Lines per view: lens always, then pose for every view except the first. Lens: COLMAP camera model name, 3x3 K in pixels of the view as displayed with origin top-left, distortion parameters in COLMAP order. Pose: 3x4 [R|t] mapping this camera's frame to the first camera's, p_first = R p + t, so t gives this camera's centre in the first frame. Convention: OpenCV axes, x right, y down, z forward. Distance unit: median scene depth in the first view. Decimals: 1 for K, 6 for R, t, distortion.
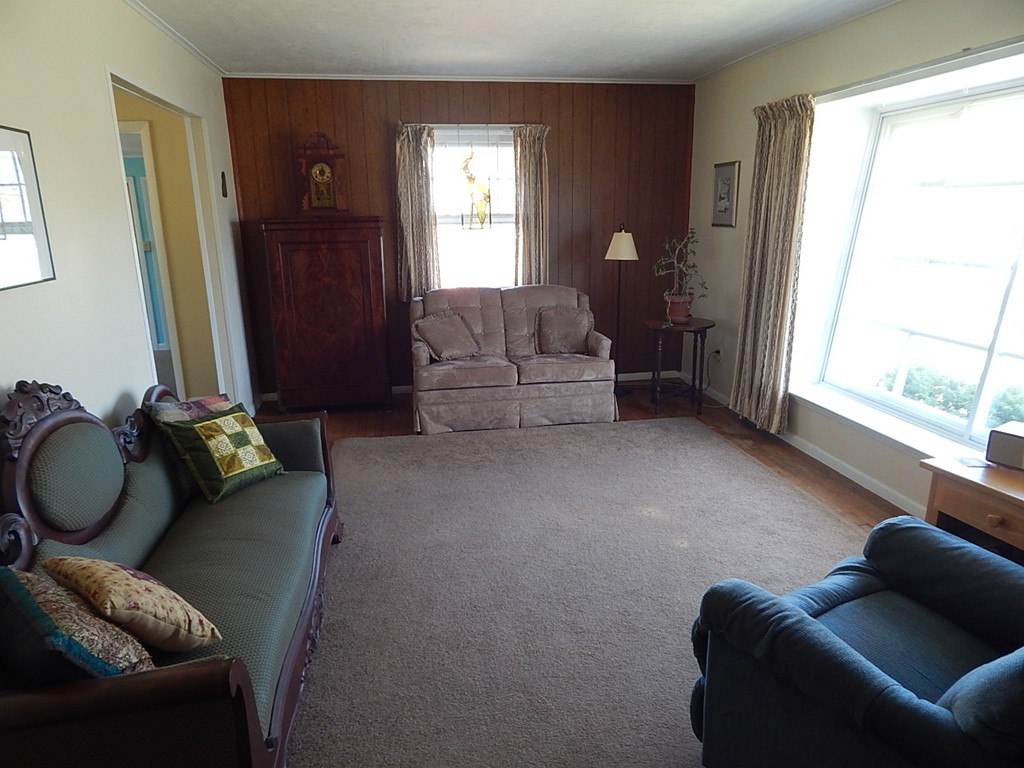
lens RADIAL K [[680.0, 0, 511.9], [0, 680.0, 384.8], [0, 0, 1]] dist [0.008808, -0.012171]
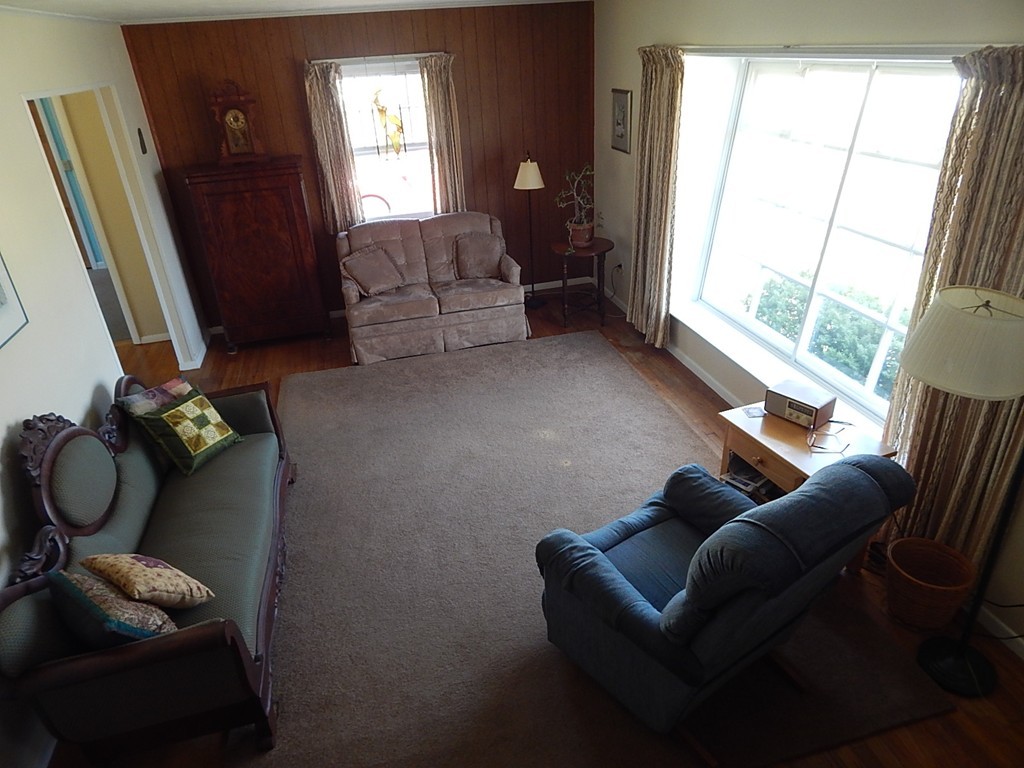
lens RADIAL K [[680.0, 0, 513.7], [0, 680.0, 385.5], [0, 0, 1]] dist [0.008808, -0.012171]
pose [[0.996046, -0.069750, 0.055014, 0.067592], [0.055870, 0.973332, 0.222495, -0.145874], [-0.069066, -0.218542, 0.973380, -0.151625]]
